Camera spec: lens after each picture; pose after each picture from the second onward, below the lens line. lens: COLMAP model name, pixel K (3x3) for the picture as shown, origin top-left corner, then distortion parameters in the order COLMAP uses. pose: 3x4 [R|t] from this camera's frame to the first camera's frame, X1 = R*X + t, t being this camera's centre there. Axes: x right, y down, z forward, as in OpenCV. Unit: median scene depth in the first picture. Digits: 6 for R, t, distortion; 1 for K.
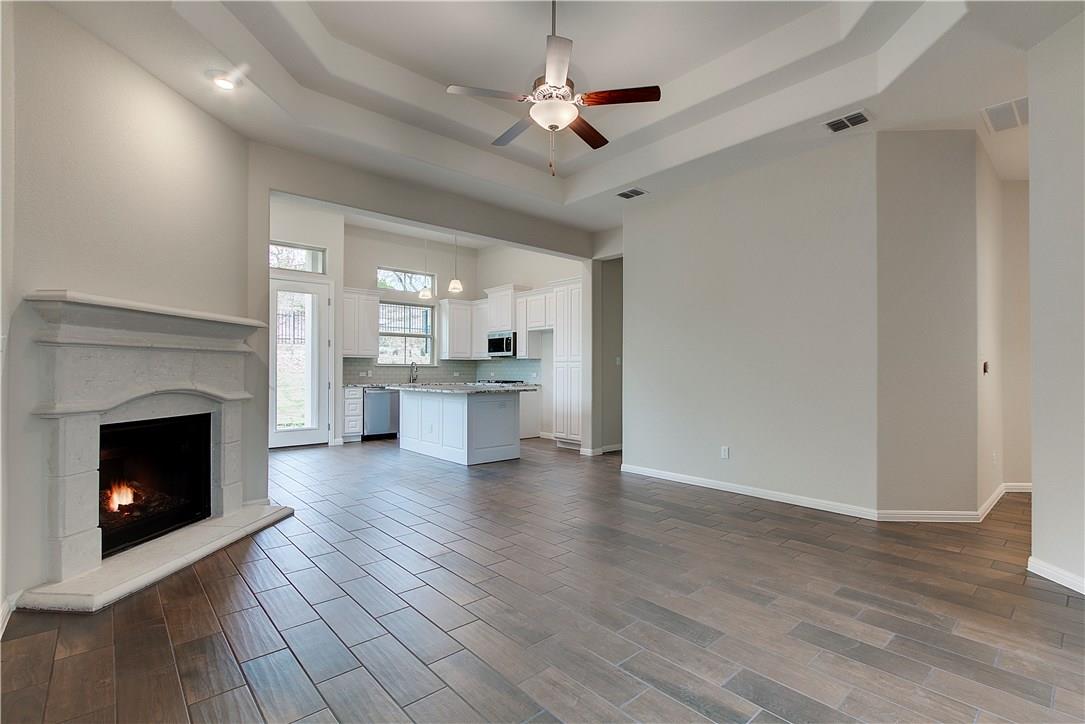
lens RADIAL K [[497.4, 0, 547.6], [0, 497.4, 366.8], [0, 0, 1]] dist [-0.002661, -0.000313]
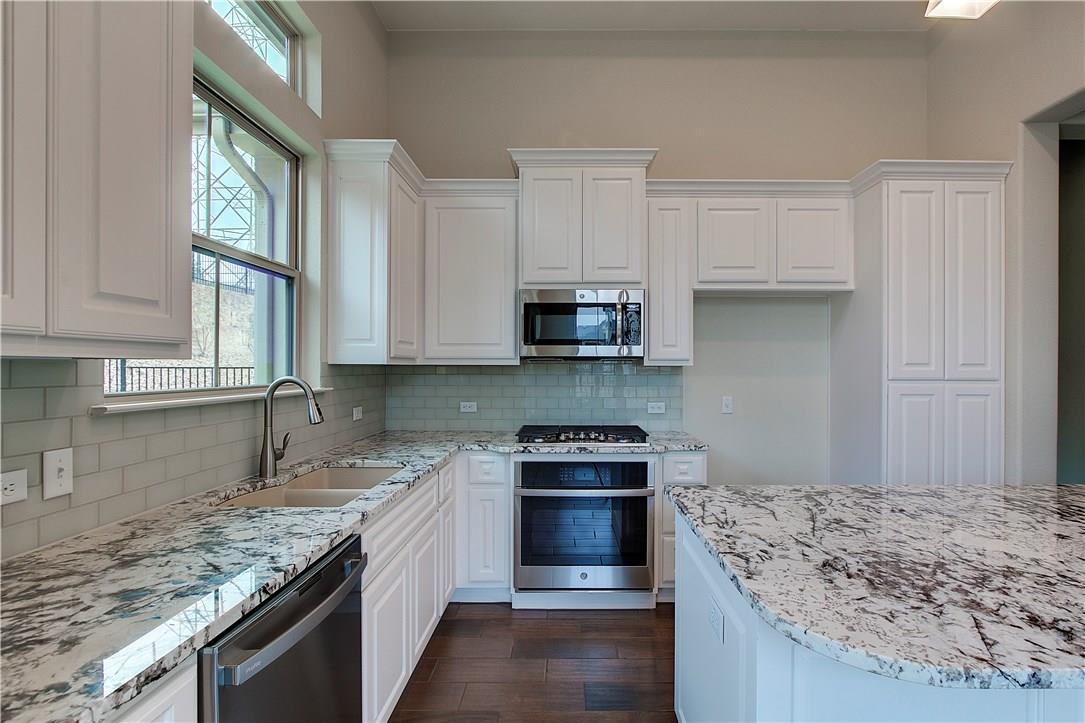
lens RADIAL K [[497.4, 0, 544.2], [0, 497.4, 366.1], [0, 0, 1]] dist [-0.002661, -0.000313]
pose [[0.650132, 0.000920, 0.759820, -0.416072], [-0.005734, 0.999977, 0.003695, -0.019063], [-0.759799, -0.006759, 0.650123, 0.897934]]
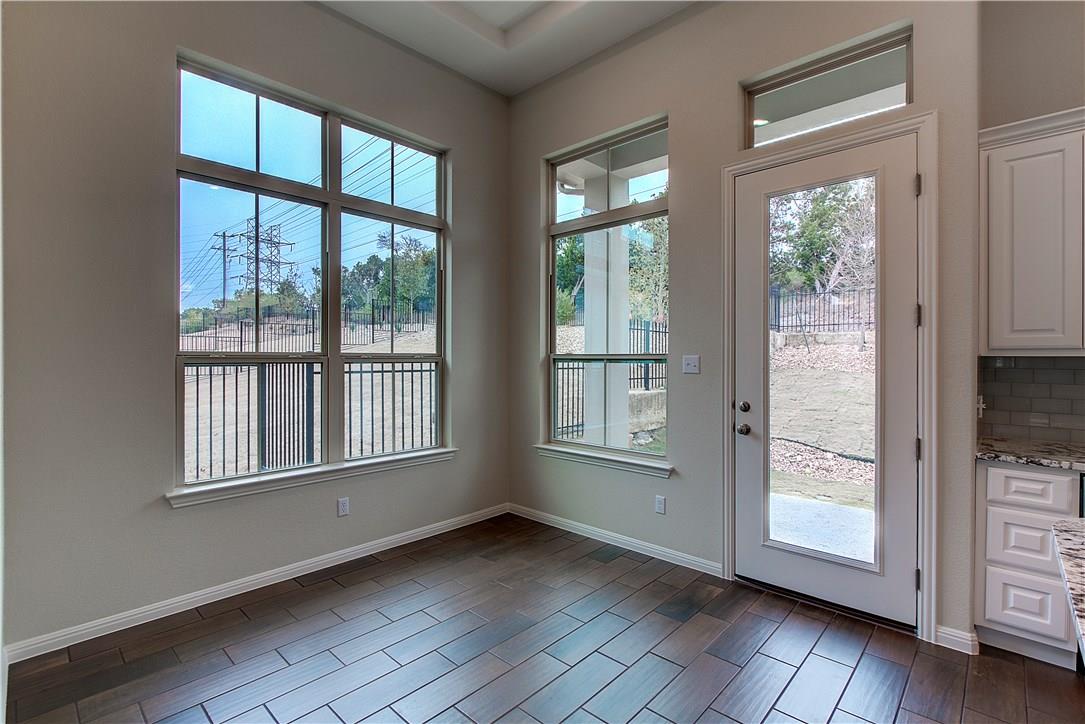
lens RADIAL K [[497.4, 0, 541.9], [0, 497.4, 363.6], [0, 0, 1]] dist [-0.002661, -0.000313]
pose [[0.089759, 0.004719, -0.995952, -0.142087], [0.006423, 0.999965, 0.005317, -0.018944], [0.995943, -0.006875, 0.089726, 0.712773]]
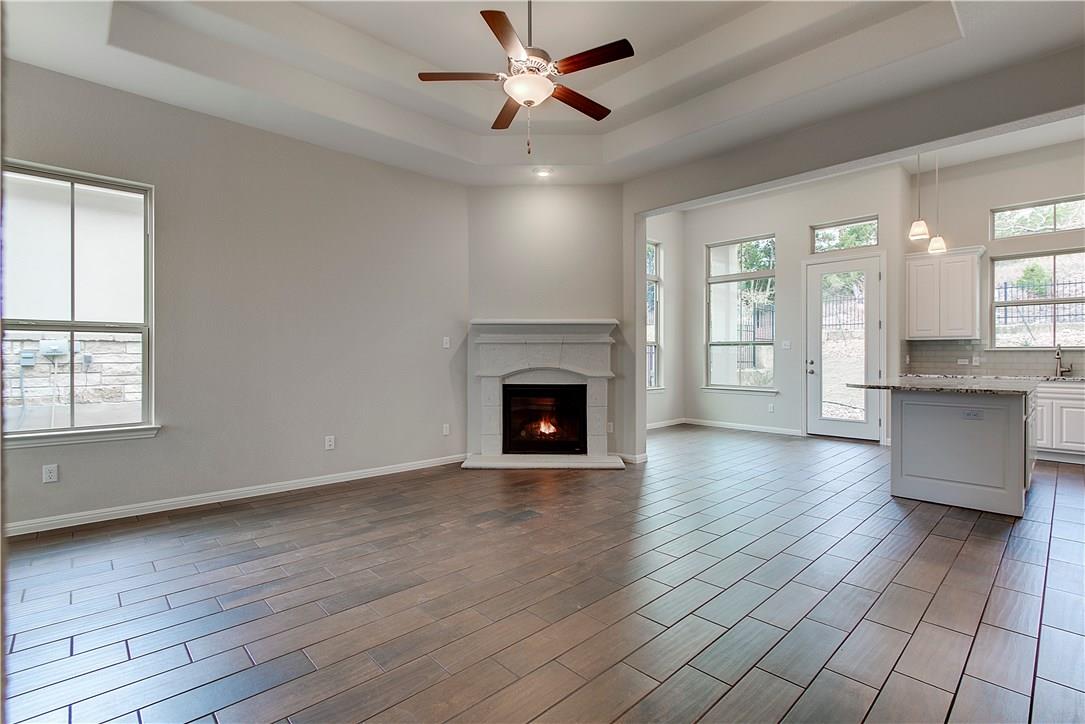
lens RADIAL K [[497.4, 0, 547.1], [0, 497.4, 359.4], [0, 0, 1]] dist [-0.002661, -0.000313]
pose [[0.033771, 0.003037, -0.999425, 0.381205], [0.006712, 0.999972, 0.003265, 0.005188], [0.999407, -0.006819, 0.033749, 0.390119]]
